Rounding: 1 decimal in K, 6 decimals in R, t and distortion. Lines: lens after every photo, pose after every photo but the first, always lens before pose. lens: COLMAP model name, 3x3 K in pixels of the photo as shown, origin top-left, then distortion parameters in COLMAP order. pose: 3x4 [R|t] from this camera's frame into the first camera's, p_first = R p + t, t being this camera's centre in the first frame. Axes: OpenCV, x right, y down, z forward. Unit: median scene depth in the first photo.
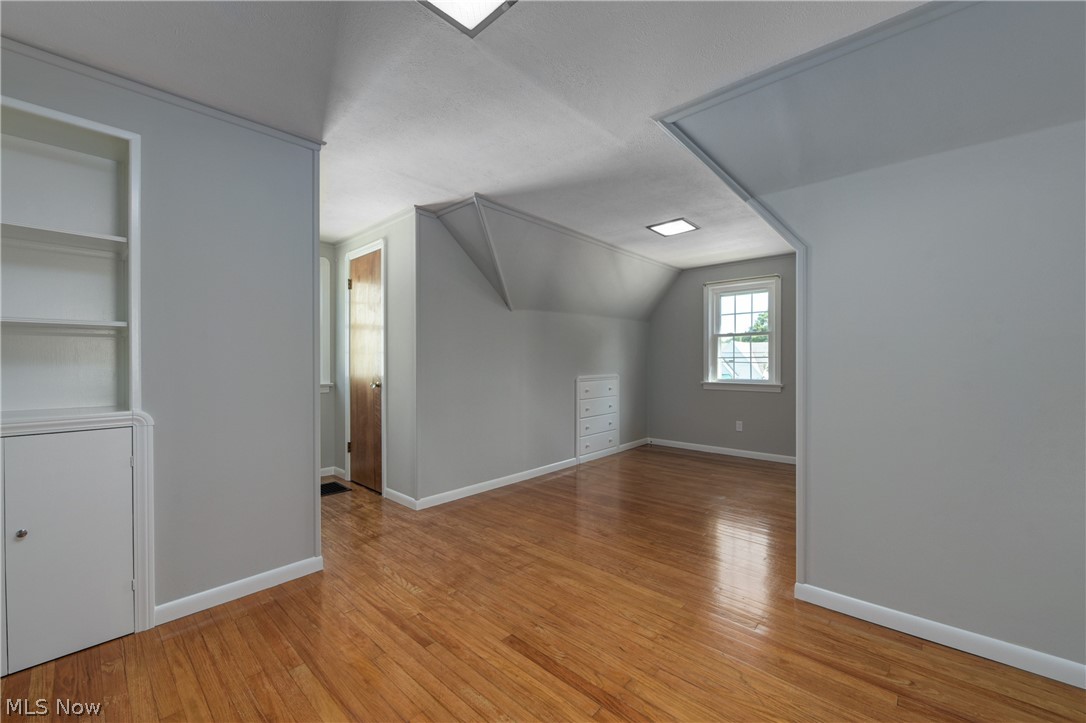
lens RADIAL K [[433.6, 0, 543.0], [0, 433.6, 361.5], [0, 0, 1]] dist [-0.011217, 0.000013]
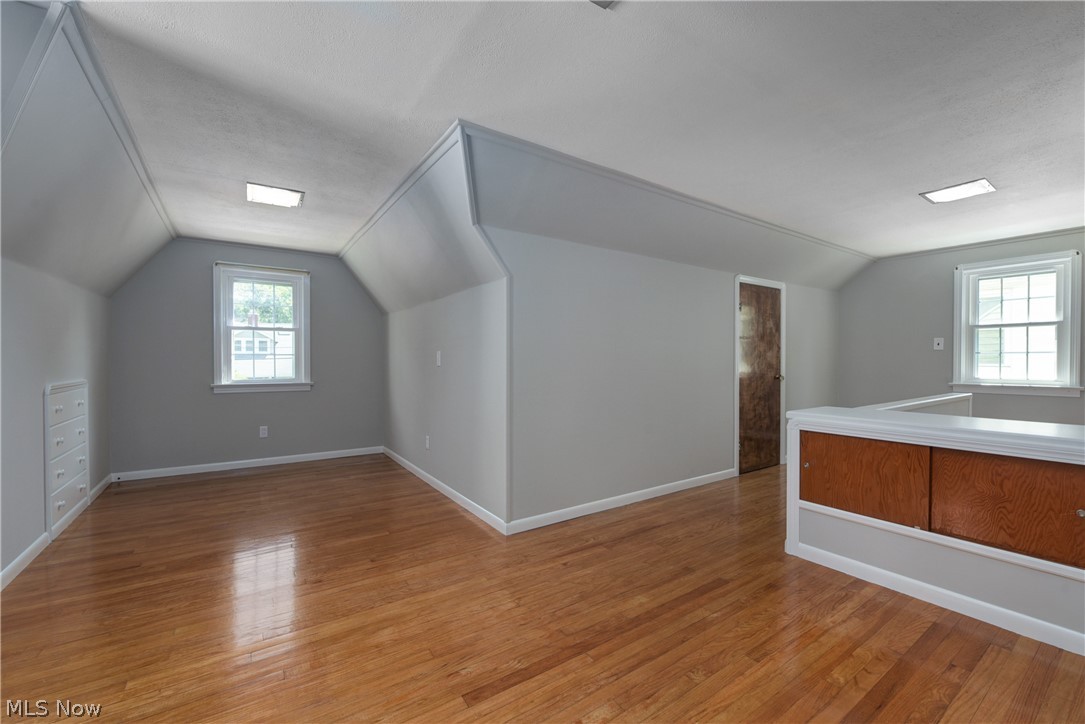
lens RADIAL K [[442.4, 0, 542.5], [0, 442.4, 362.0], [0, 0, 1]] dist [-0.011094, -0.000299]
pose [[0.229858, -0.004883, 0.973212, -0.574651], [-0.001798, 0.999984, 0.005442, 0.000336], [-0.973222, -0.003001, 0.229846, 0.456327]]
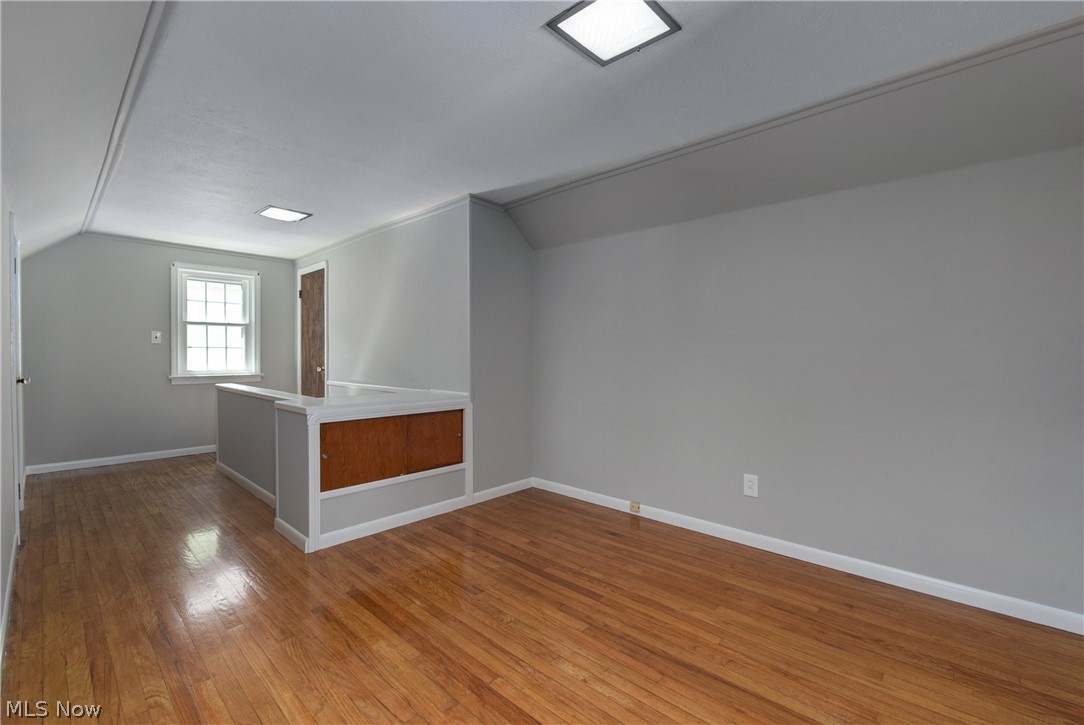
lens RADIAL K [[469.6, 0, 533.5], [0, 469.6, 359.7], [0, 0, 1]] dist [-0.010101, -0.000408]
pose [[-0.999759, -0.001169, 0.021939, 0.000730], [-0.000919, 0.999935, 0.011402, -0.000010], [-0.021951, 0.011379, -0.999694, 1.153449]]
